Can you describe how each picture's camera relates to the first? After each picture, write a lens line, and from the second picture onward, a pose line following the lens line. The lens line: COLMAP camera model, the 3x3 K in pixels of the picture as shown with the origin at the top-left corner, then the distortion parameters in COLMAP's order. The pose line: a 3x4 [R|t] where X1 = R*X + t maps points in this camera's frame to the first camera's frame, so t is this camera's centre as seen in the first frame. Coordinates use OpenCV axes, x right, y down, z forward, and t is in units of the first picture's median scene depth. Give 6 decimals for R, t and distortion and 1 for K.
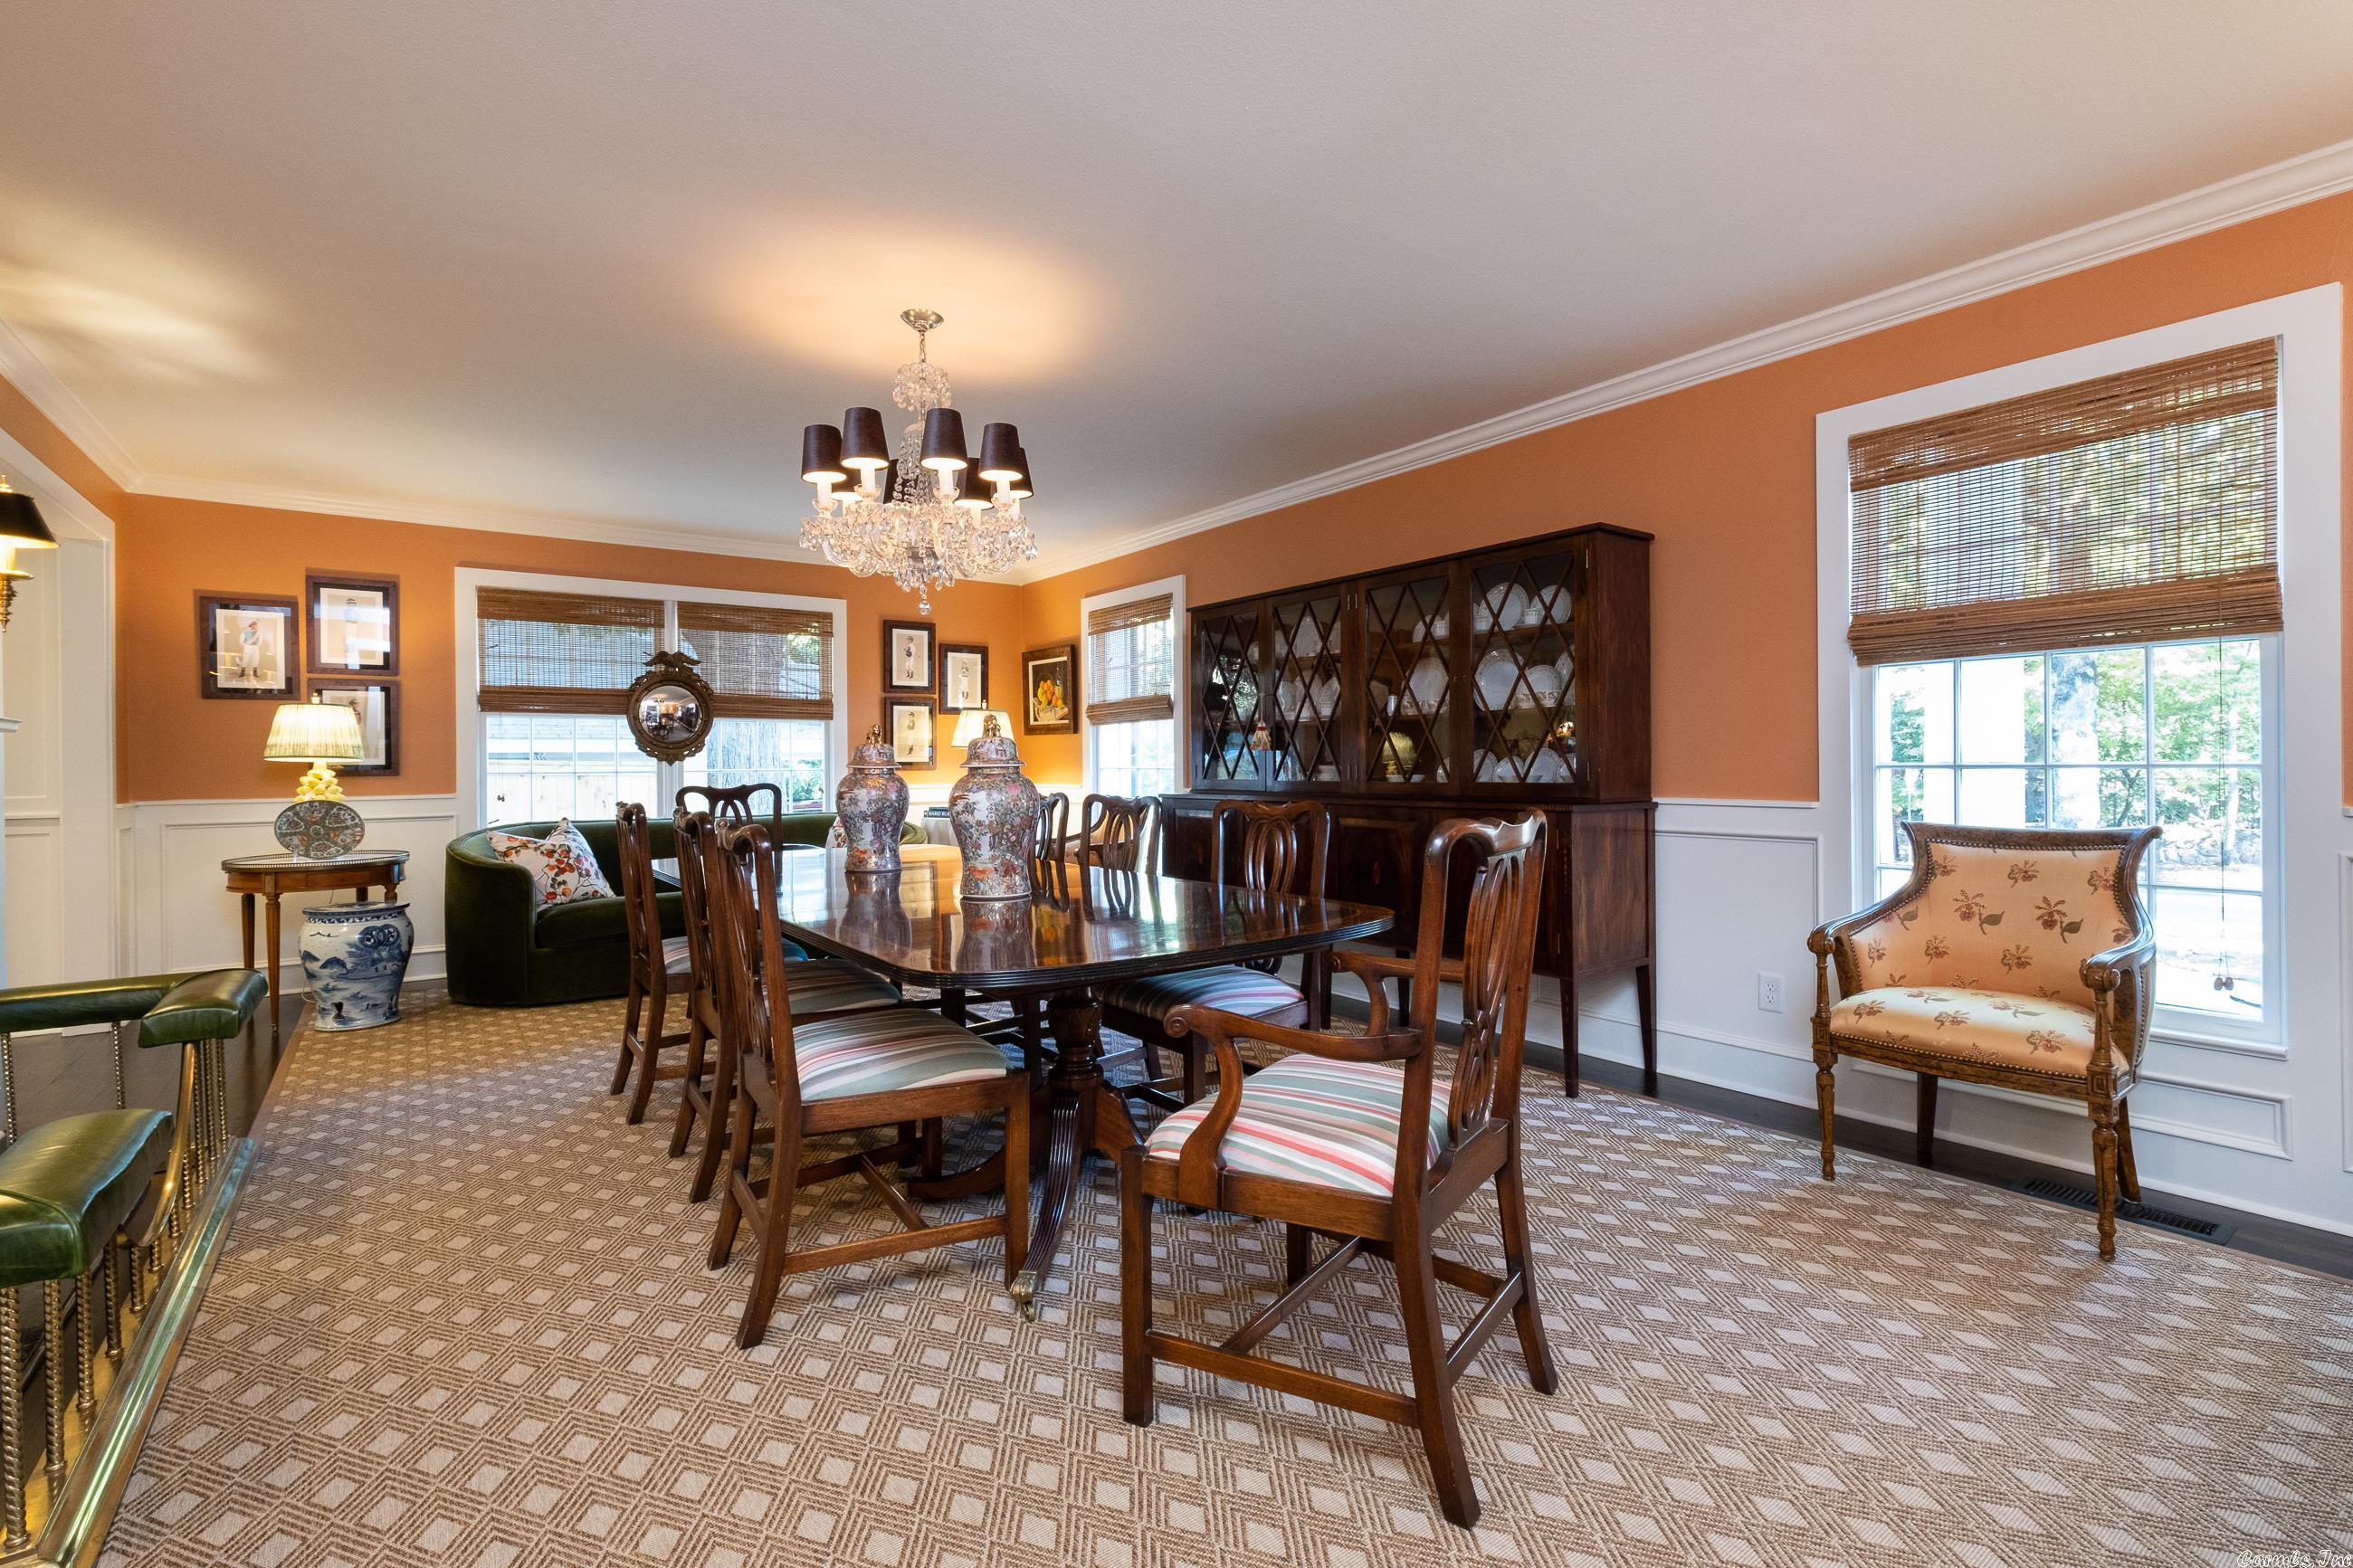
lens RADIAL K [[1074.1, 0, 1194.6], [0, 1074.1, 772.8], [0, 0, 1]] dist [-0.000924, 0.001526]
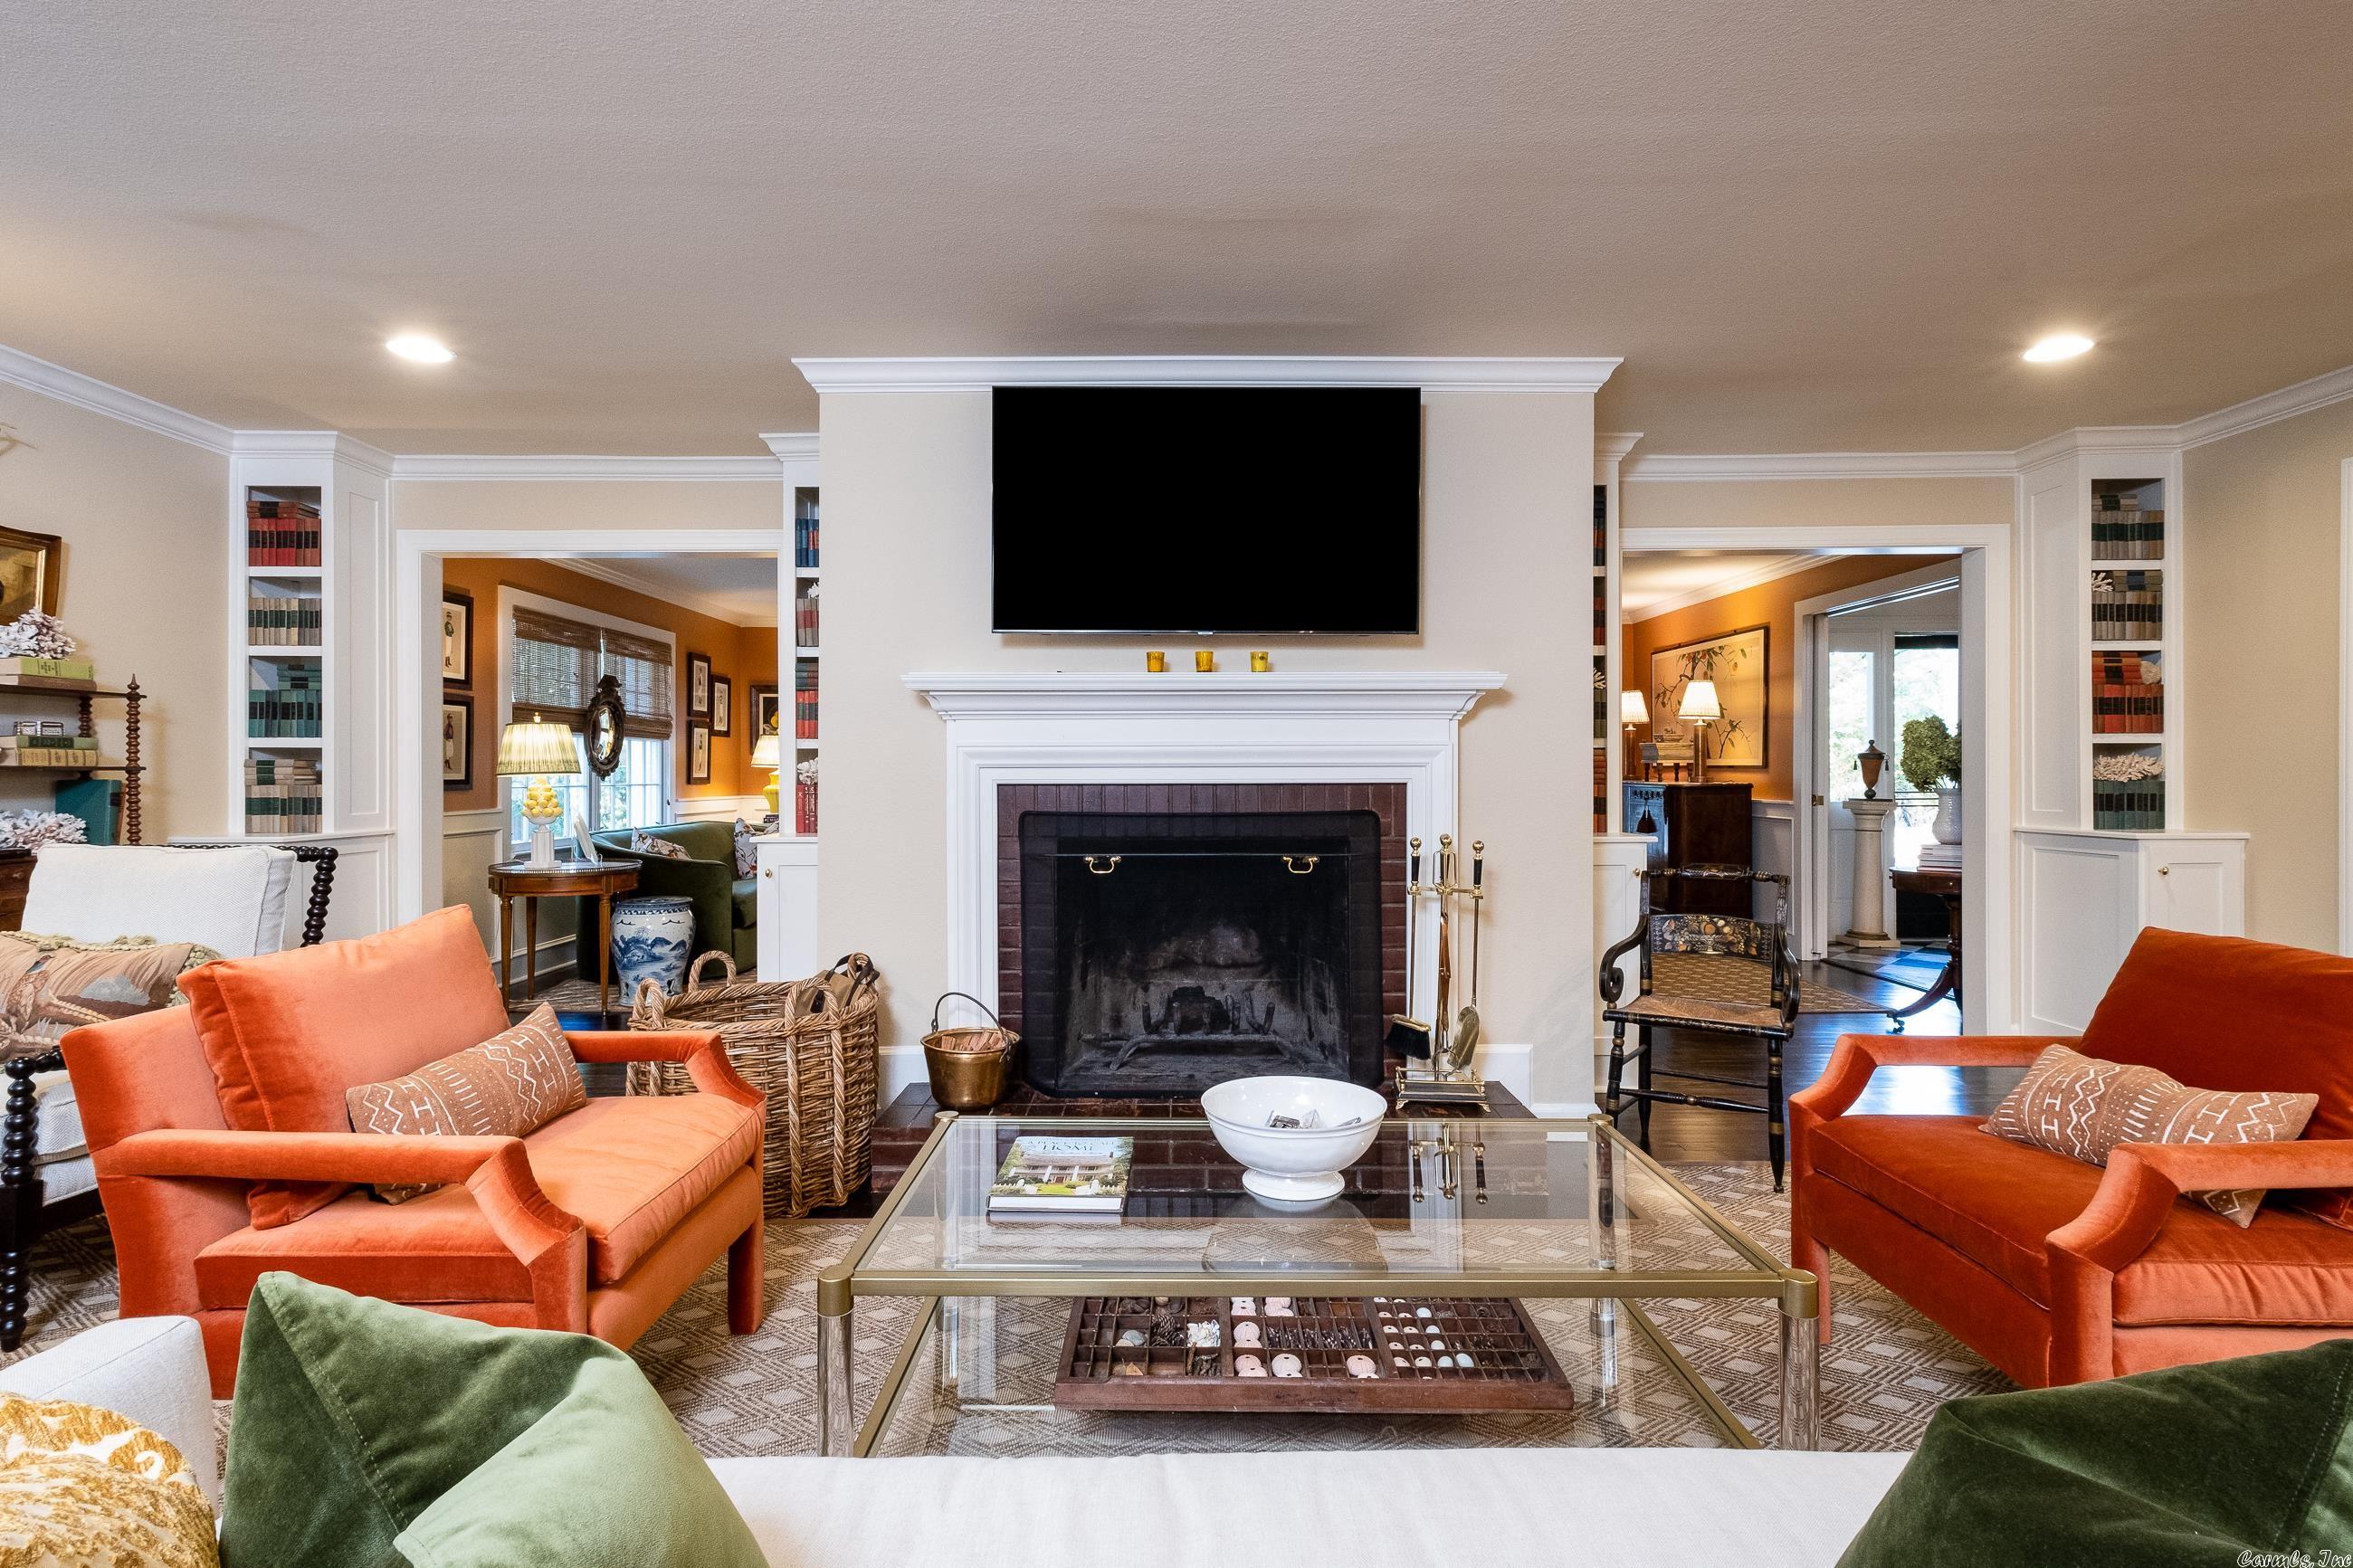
lens RADIAL K [[1130.3, 0, 1161.8], [0, 1130.3, 769.9], [0, 0, 1]] dist [0.012044, 0.001036]
pose [[0.578391, 0.007777, 0.815722, -1.194562], [0.004308, 0.999911, -0.012588, 0.000566], [-0.815748, 0.010794, 0.578307, -0.131043]]
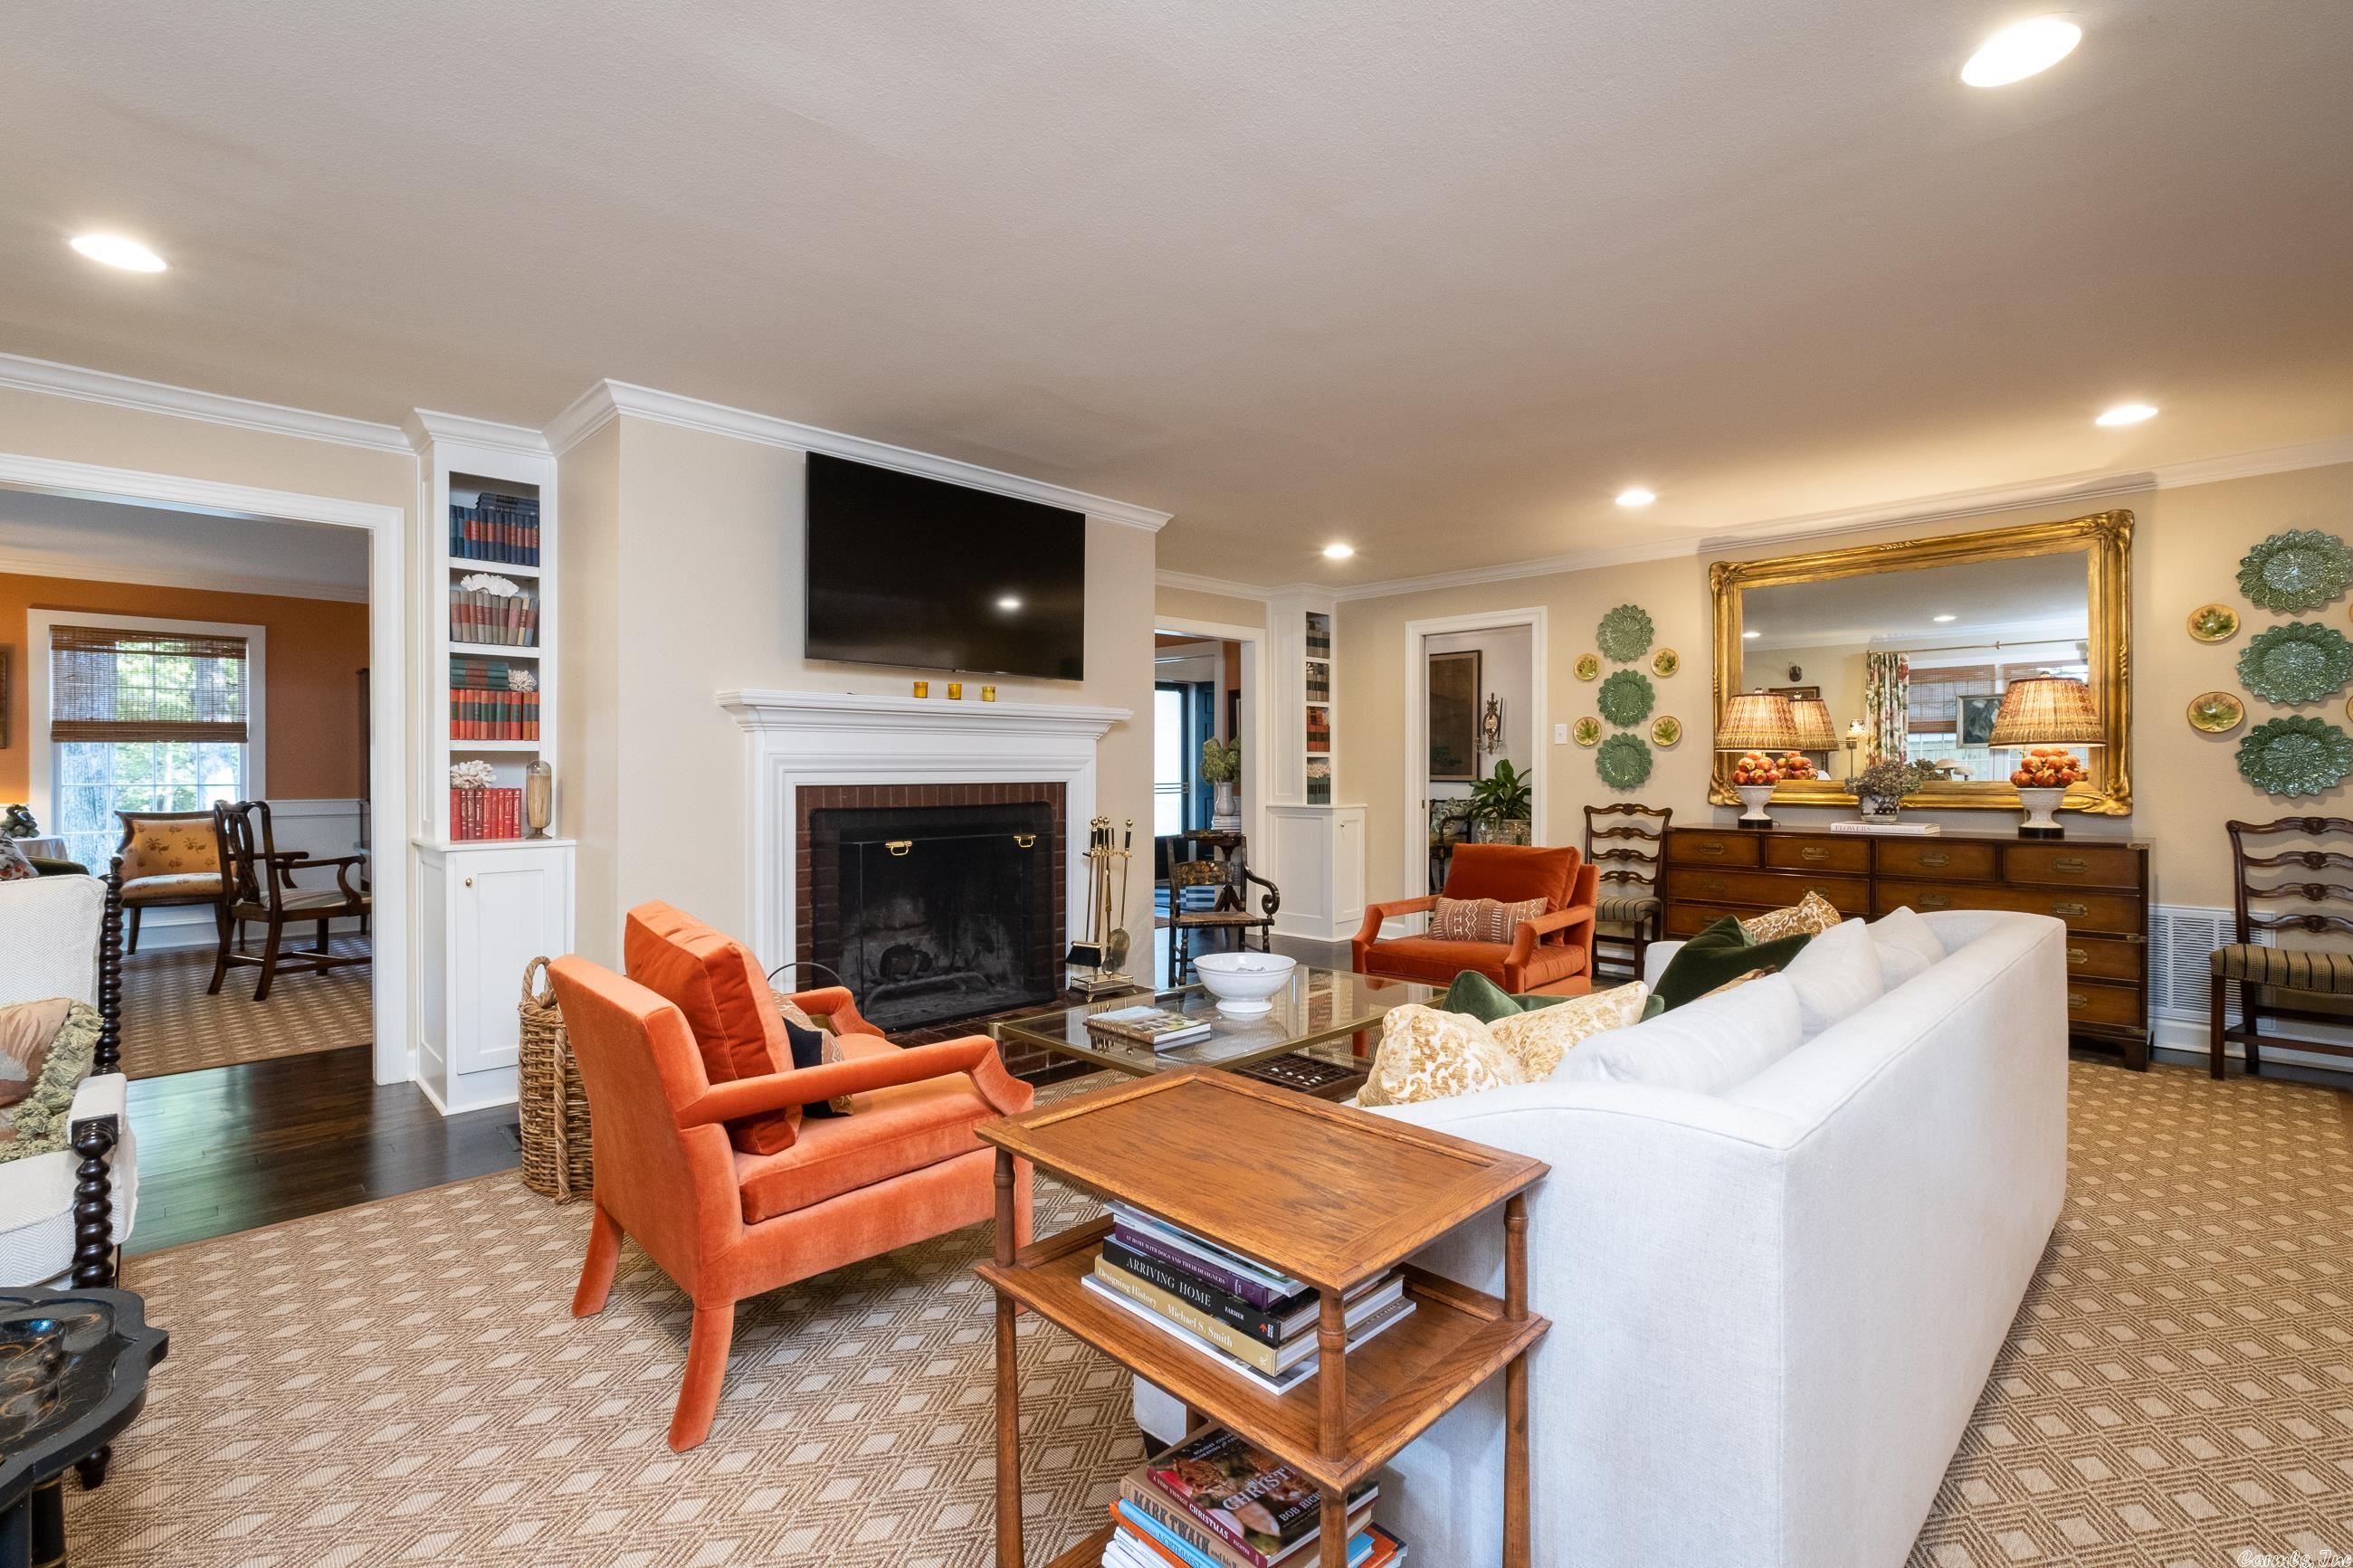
lens RADIAL K [[1074.1, 0, 1182.4], [0, 1074.1, 770.6], [0, 0, 1]] dist [-0.000924, 0.001526]
pose [[-0.179361, 0.002363, 0.983780, -1.475076], [0.007833, 0.999969, -0.000974, -0.007447], [-0.983752, 0.007531, -0.179374, 0.190040]]
